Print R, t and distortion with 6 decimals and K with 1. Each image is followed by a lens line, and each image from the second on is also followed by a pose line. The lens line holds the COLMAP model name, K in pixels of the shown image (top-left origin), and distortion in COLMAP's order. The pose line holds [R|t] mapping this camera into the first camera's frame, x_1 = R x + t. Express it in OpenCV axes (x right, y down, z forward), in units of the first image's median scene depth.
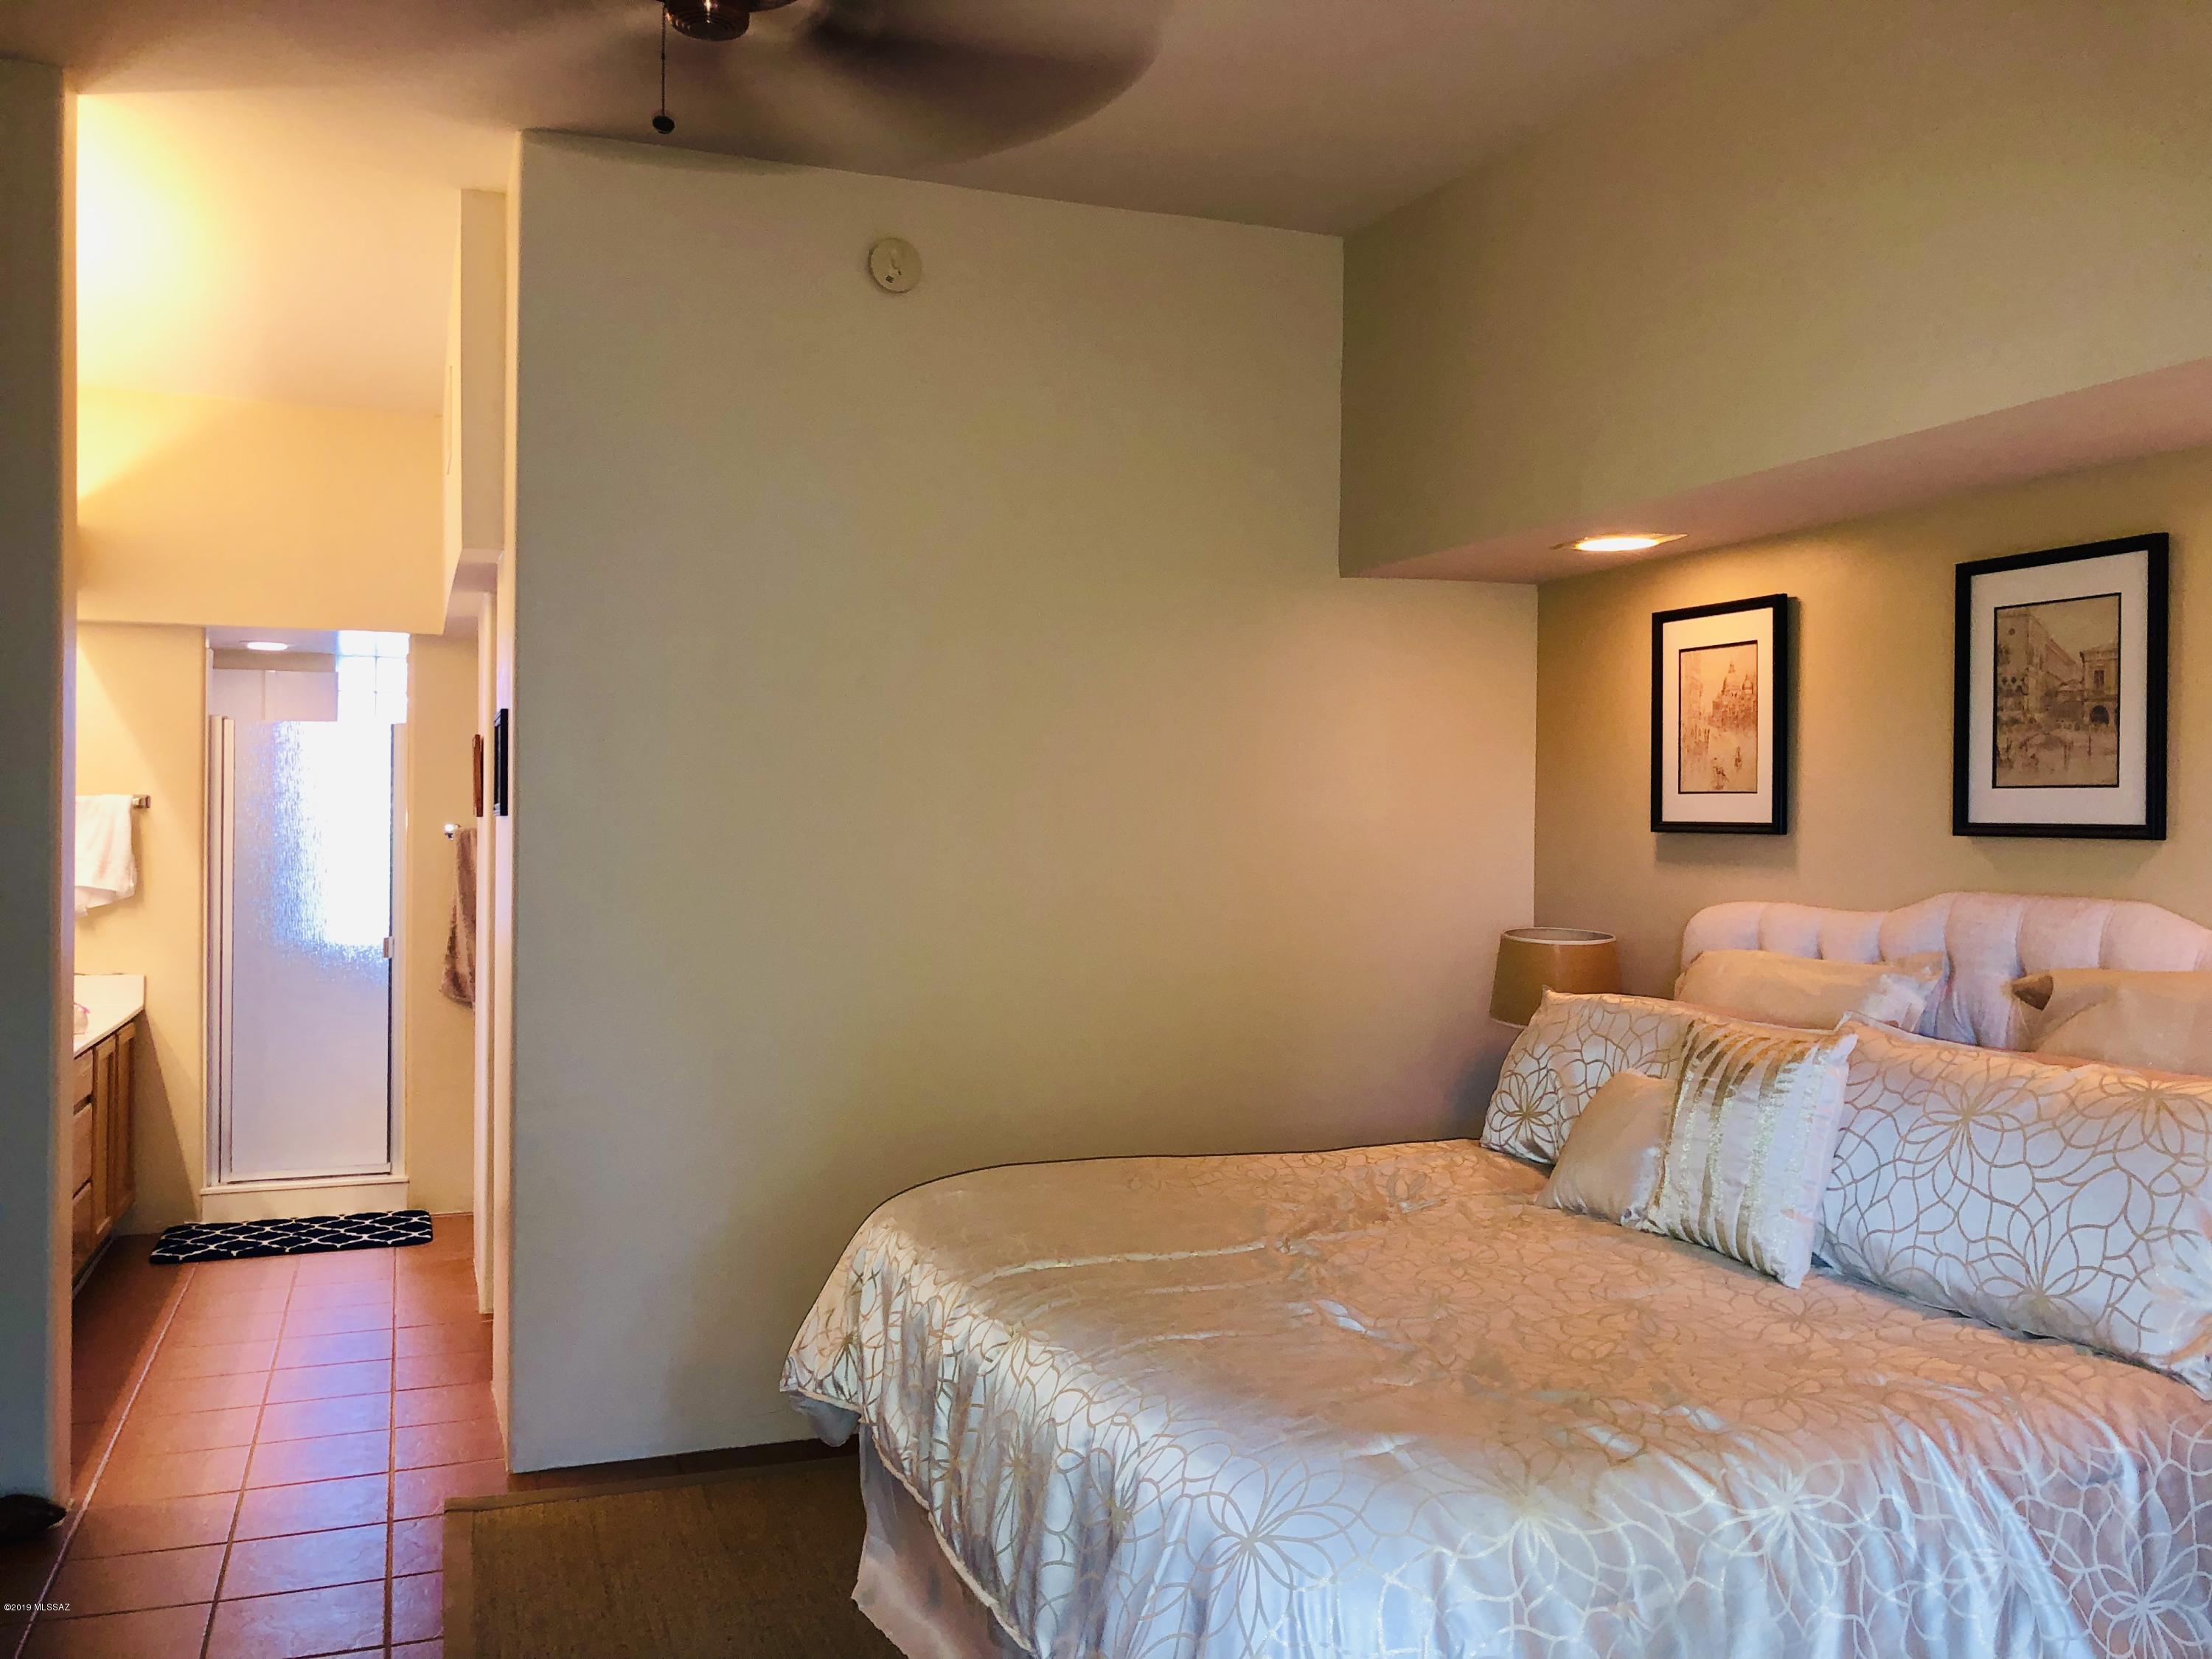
lens RADIAL K [[1826.5, 0, 1107.2], [0, 1826.5, 824.8], [0, 0, 1]] dist [0.029735, -0.026783]
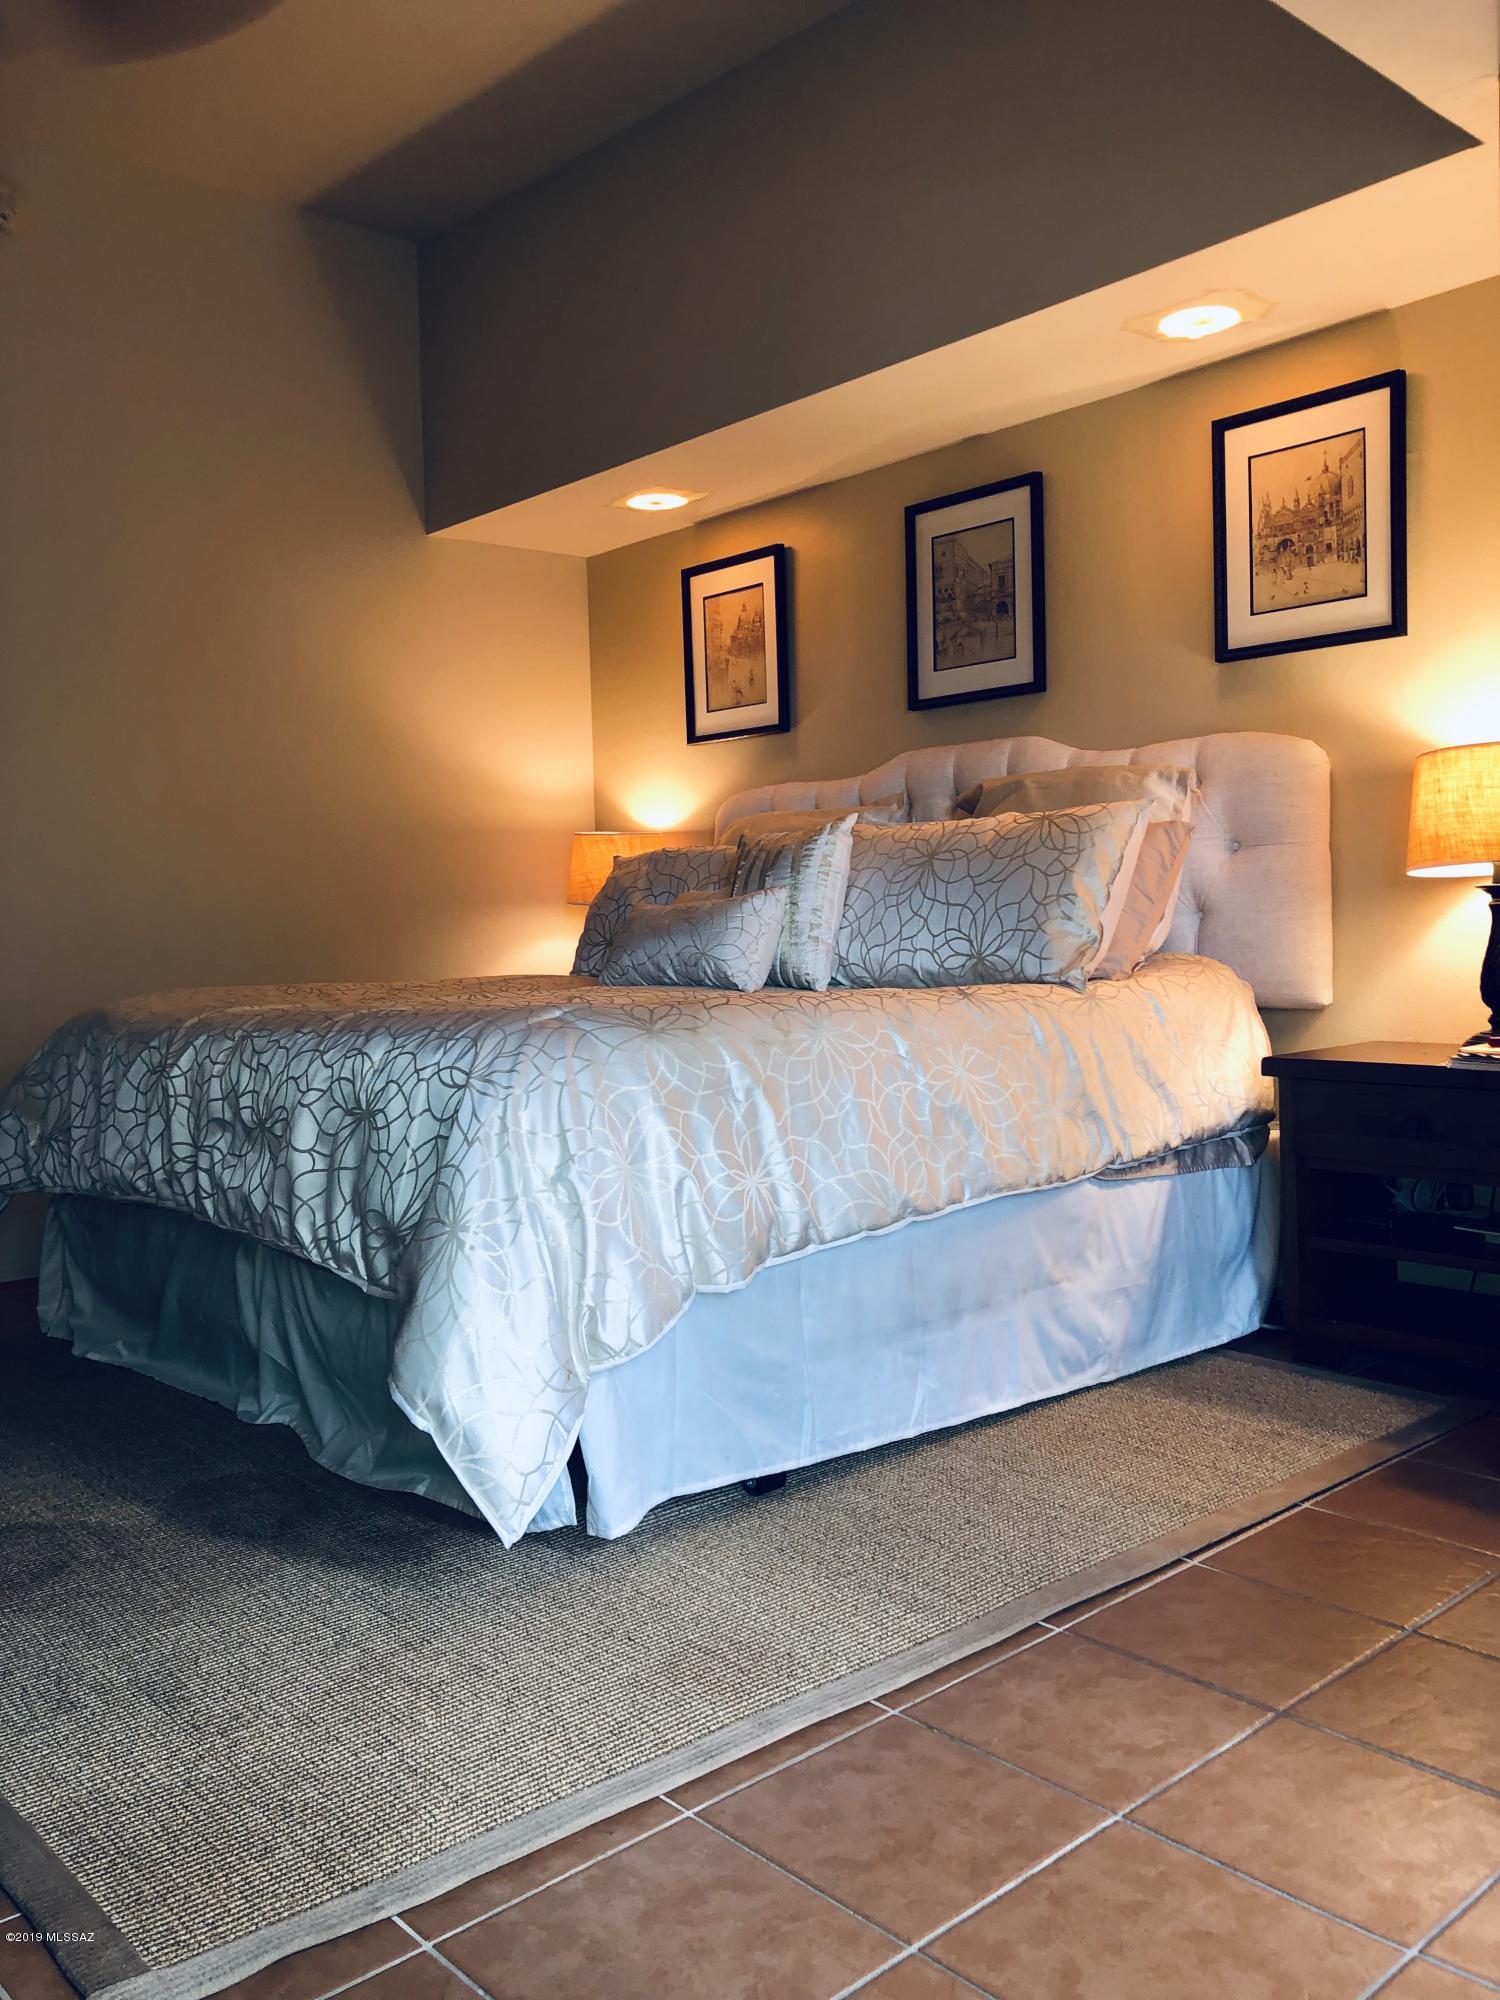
lens RADIAL K [[1651.4, 0, 752.7], [0, 1651.4, 984.1], [0, 0, 1]] dist [0.029735, -0.026783]
pose [[0.937904, -0.055360, 0.342449, -0.083458], [0.035918, 0.997376, 0.062862, 0.138603], [-0.345030, -0.046658, 0.937431, -0.124396]]
